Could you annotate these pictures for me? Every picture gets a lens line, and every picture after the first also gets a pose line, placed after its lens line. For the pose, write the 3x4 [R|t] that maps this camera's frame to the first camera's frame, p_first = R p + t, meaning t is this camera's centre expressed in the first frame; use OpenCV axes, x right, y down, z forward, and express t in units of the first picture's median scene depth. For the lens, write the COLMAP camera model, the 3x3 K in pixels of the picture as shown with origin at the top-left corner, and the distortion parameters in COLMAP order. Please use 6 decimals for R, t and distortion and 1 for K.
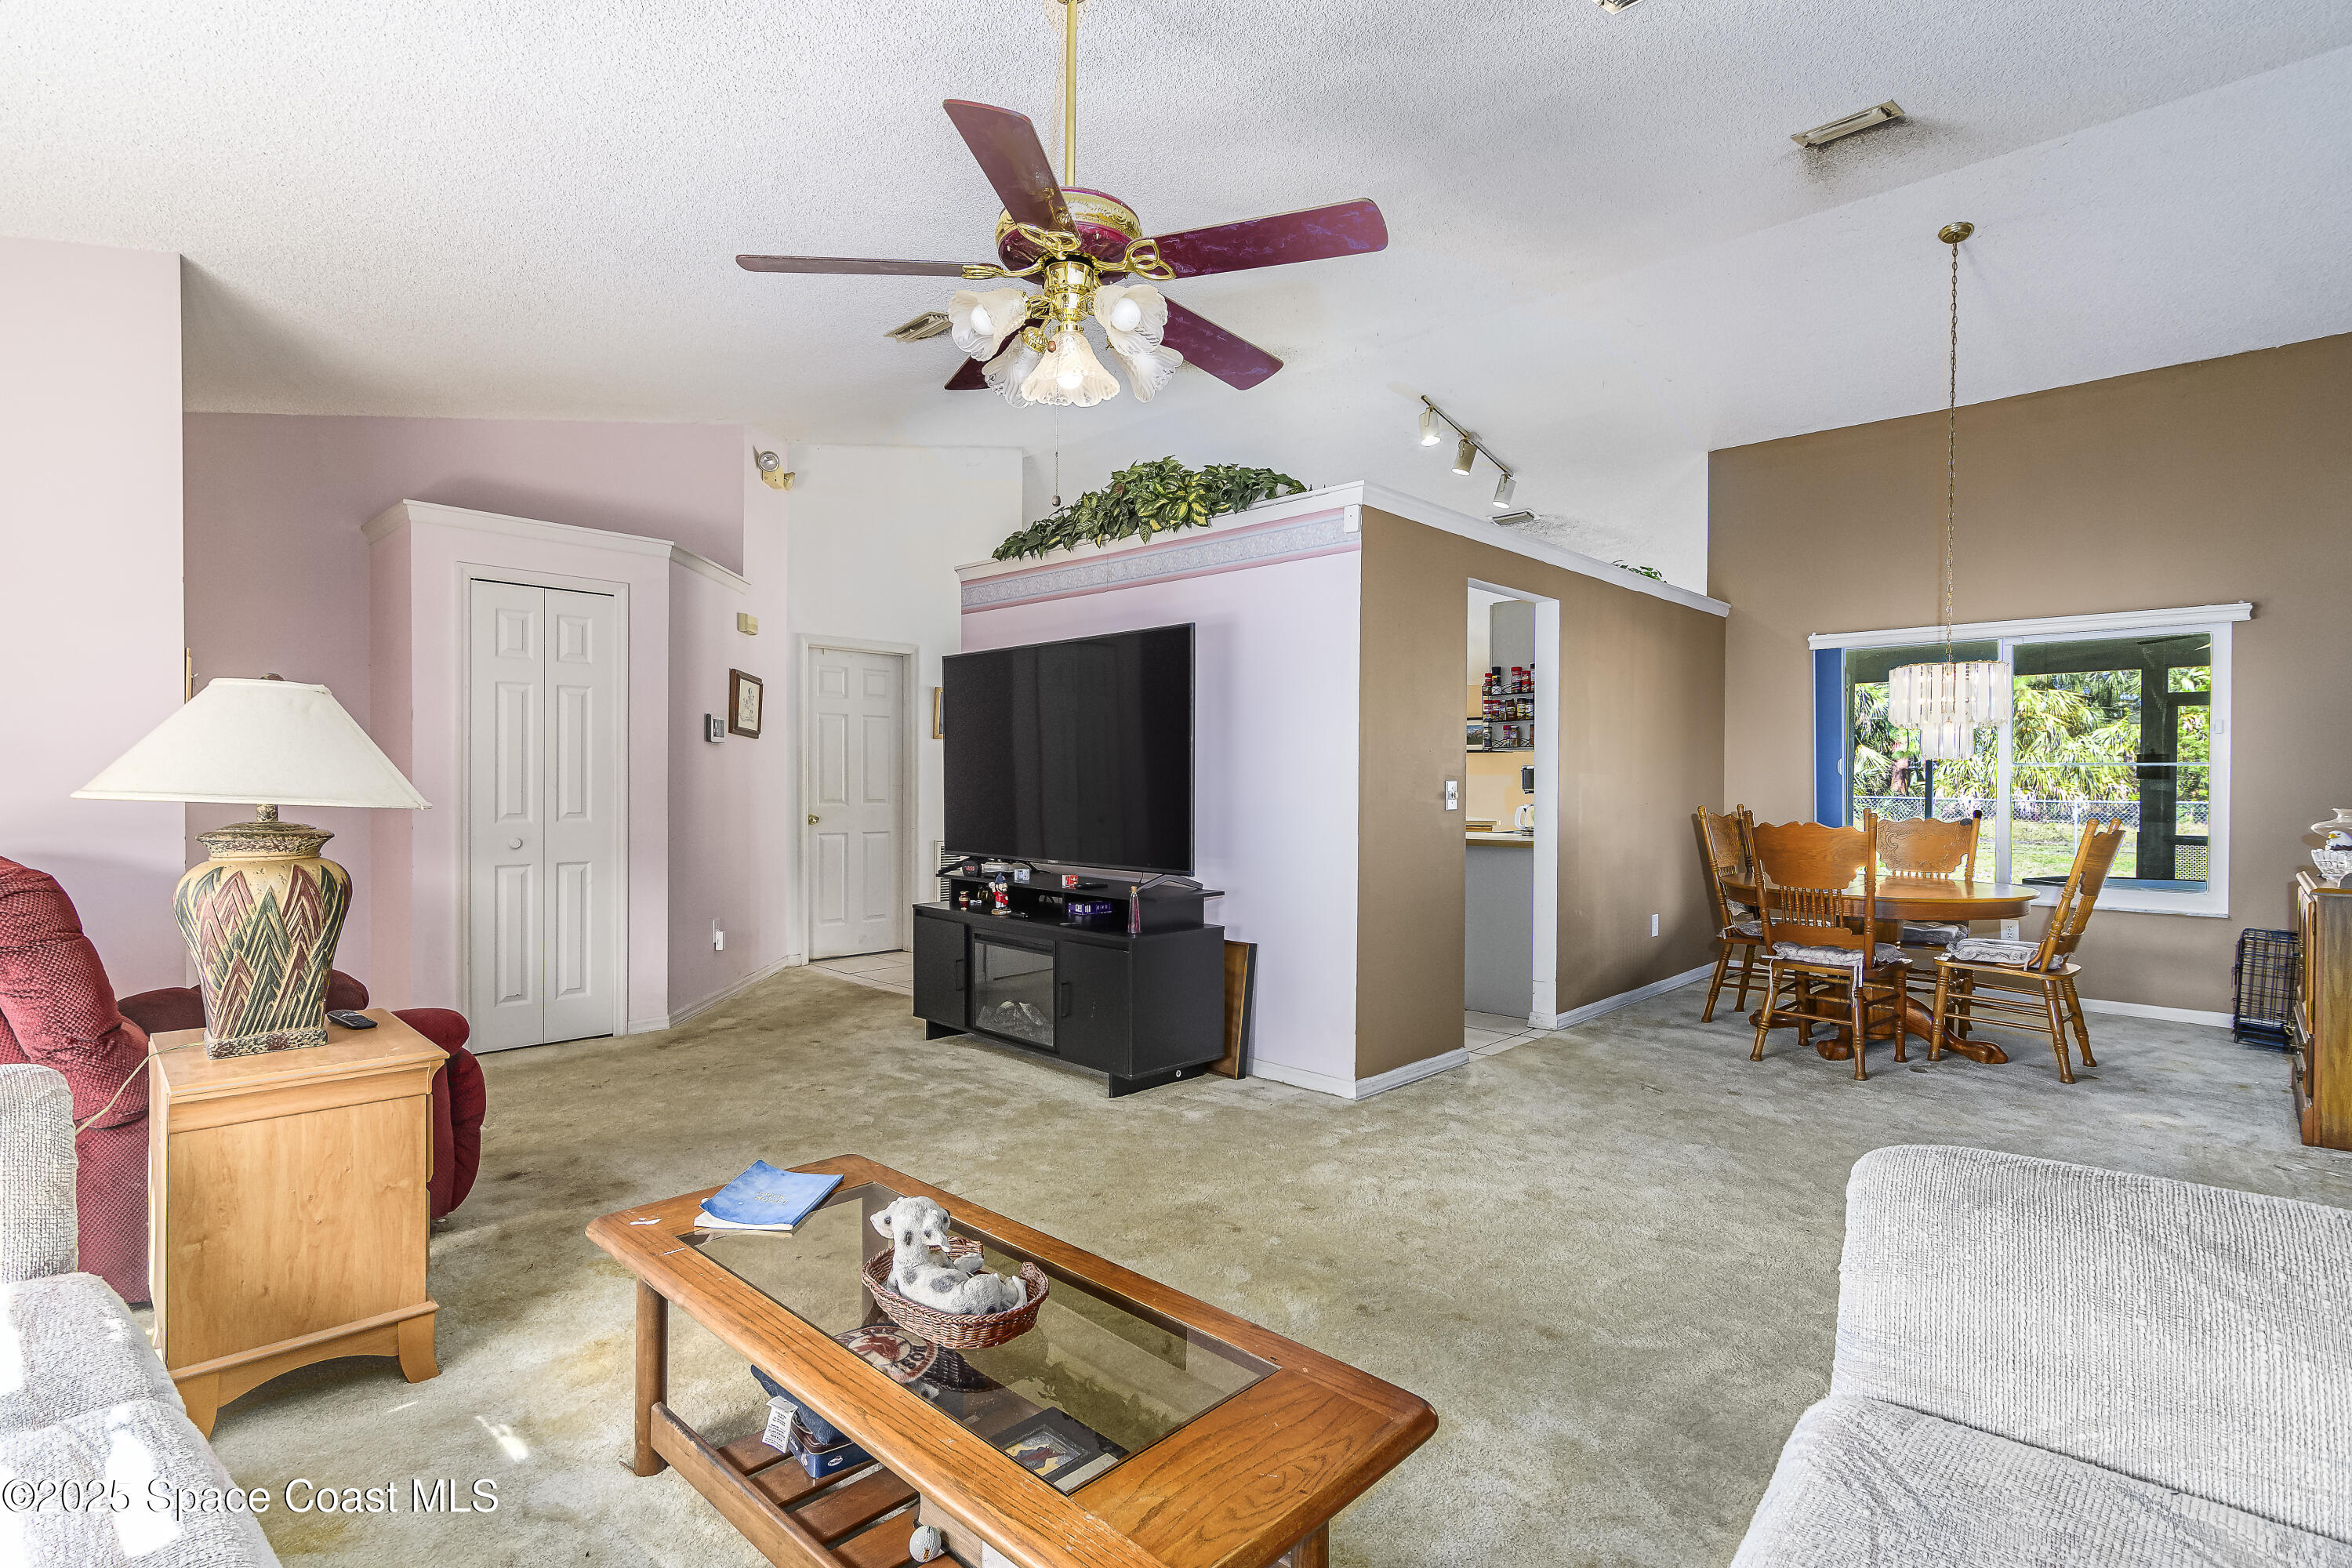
lens RADIAL K [[1135.7, 0, 1155.1], [0, 1135.7, 789.4], [0, 0, 1]] dist [-0.000991, 0.001785]
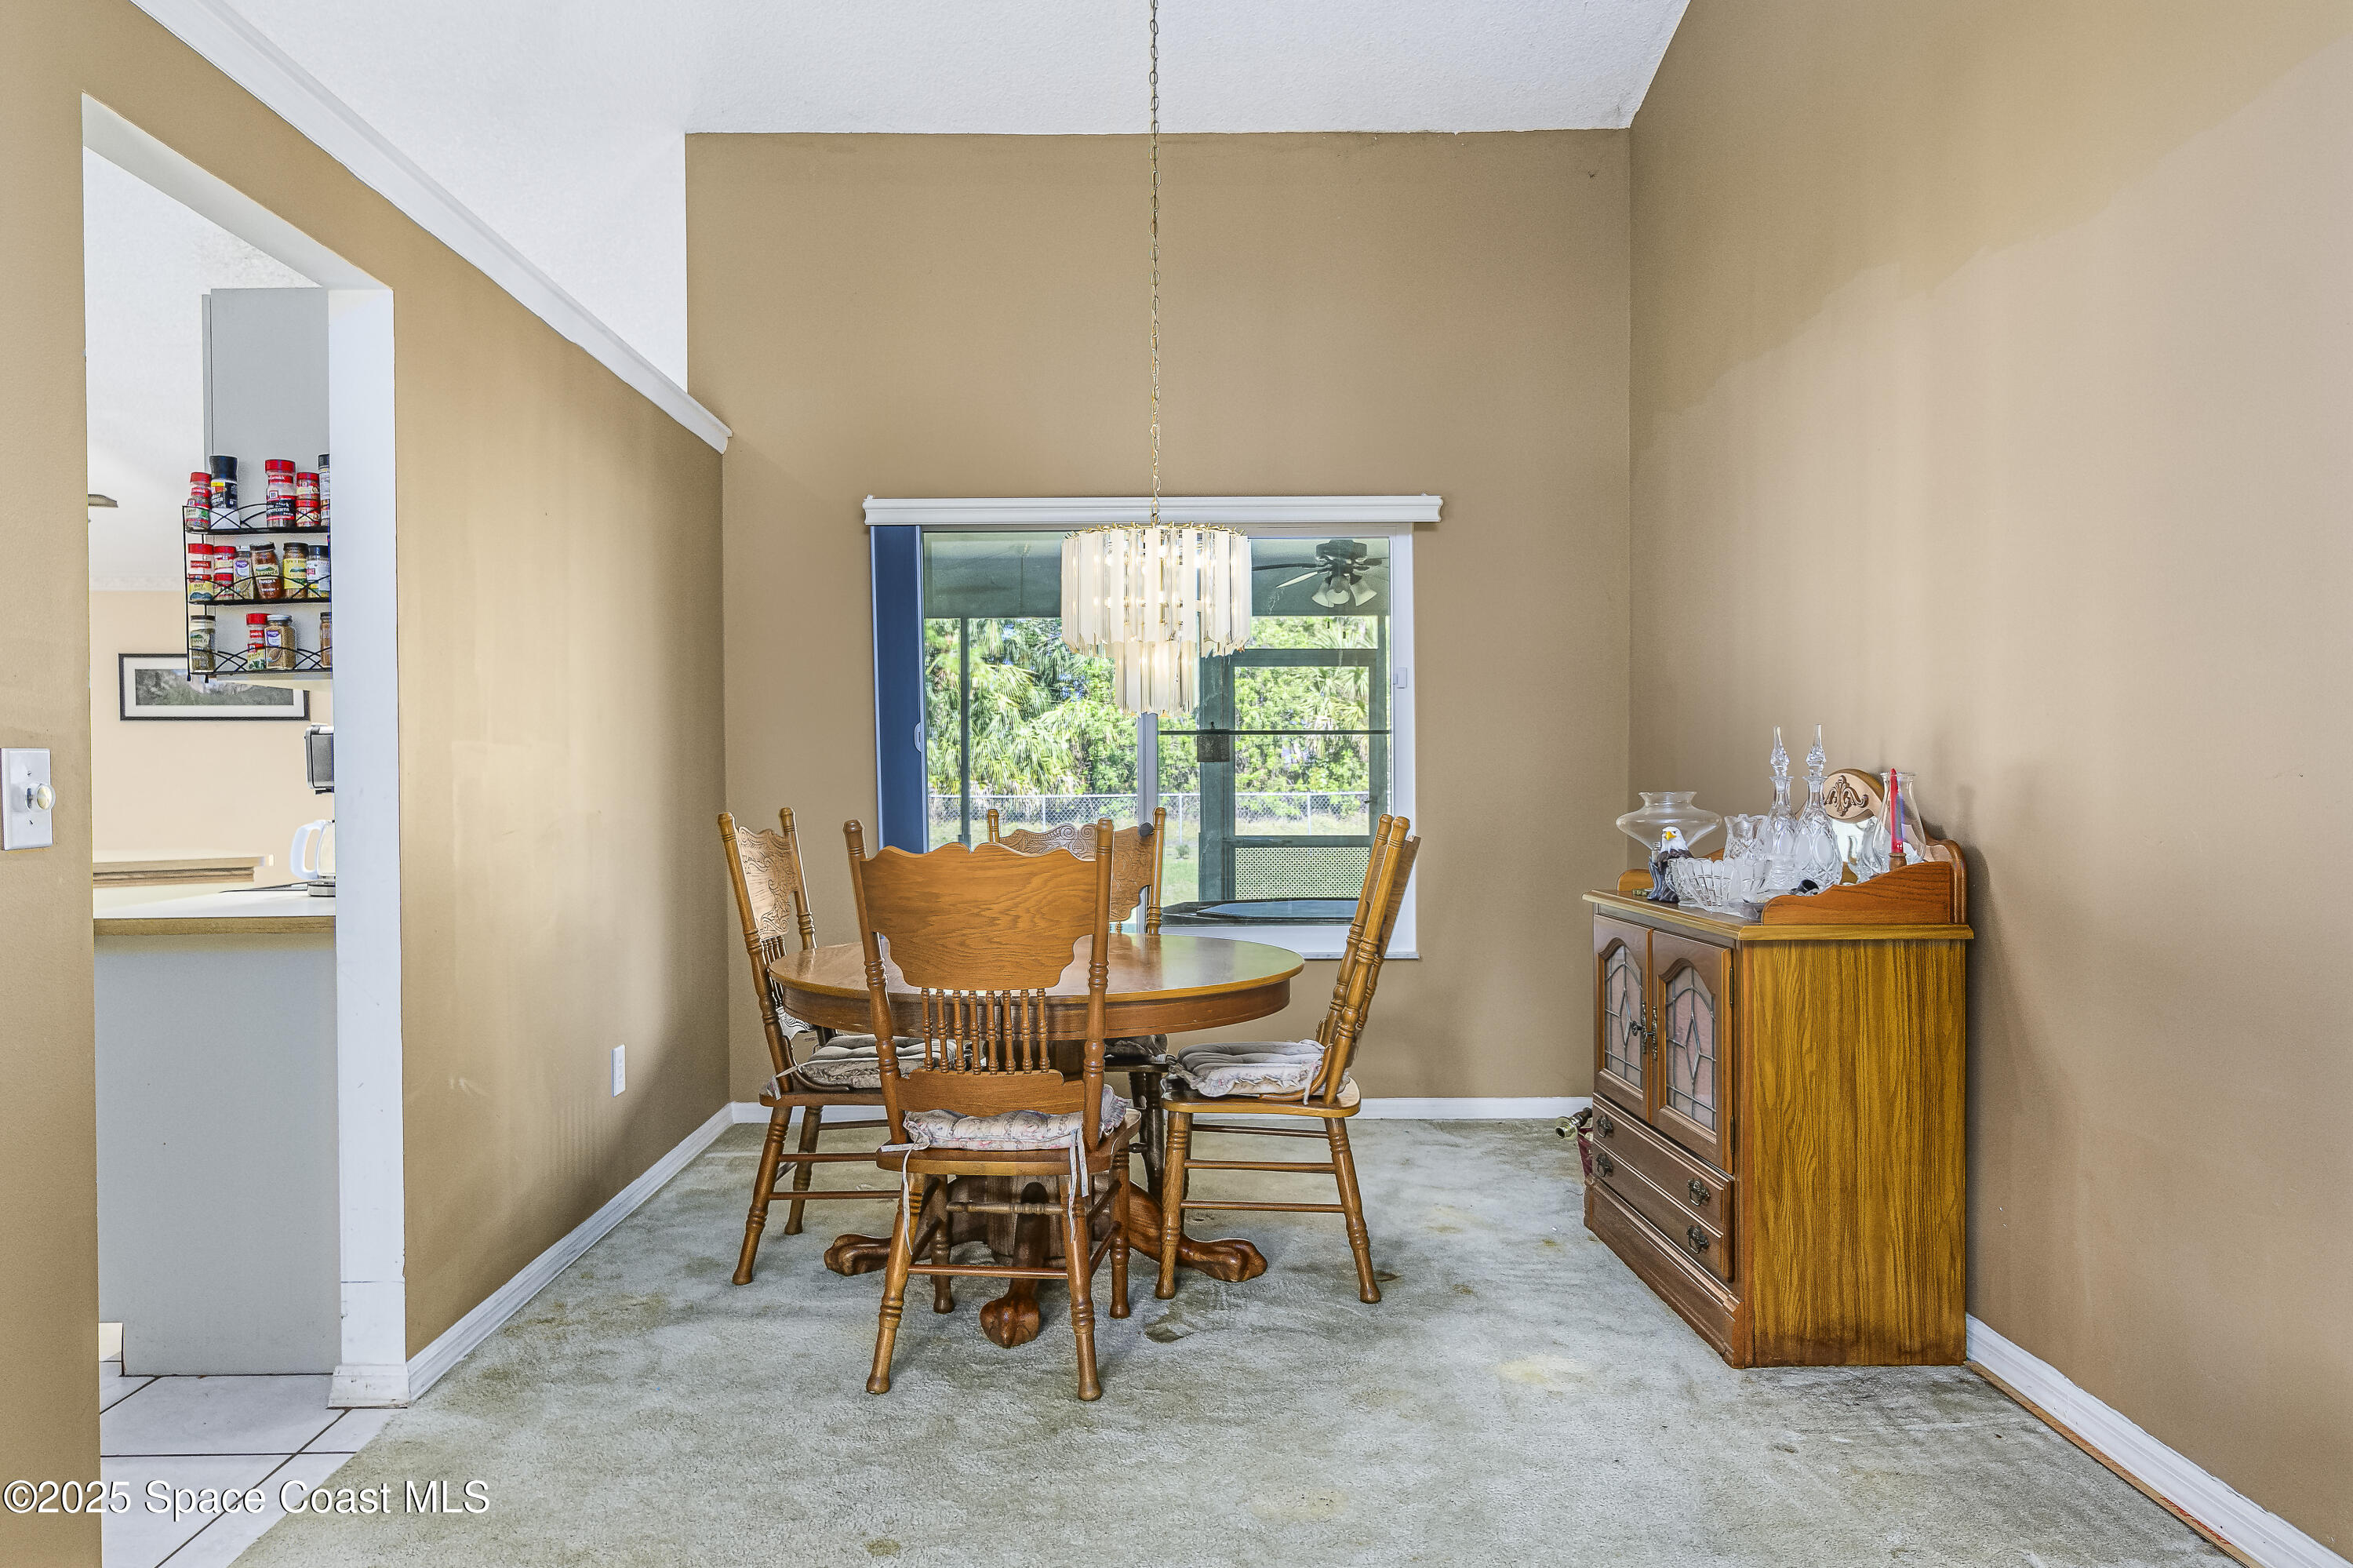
lens RADIAL K [[1690.0, 0, 1168.4], [0, 1690.0, 786.1], [0, 0, 1]] dist [0.003012, -0.002958]
pose [[0.717259, -0.014563, 0.696655, 0.135740], [0.017100, 0.999848, 0.003296, 0.004622], [-0.696597, 0.009549, 0.717399, 0.387784]]
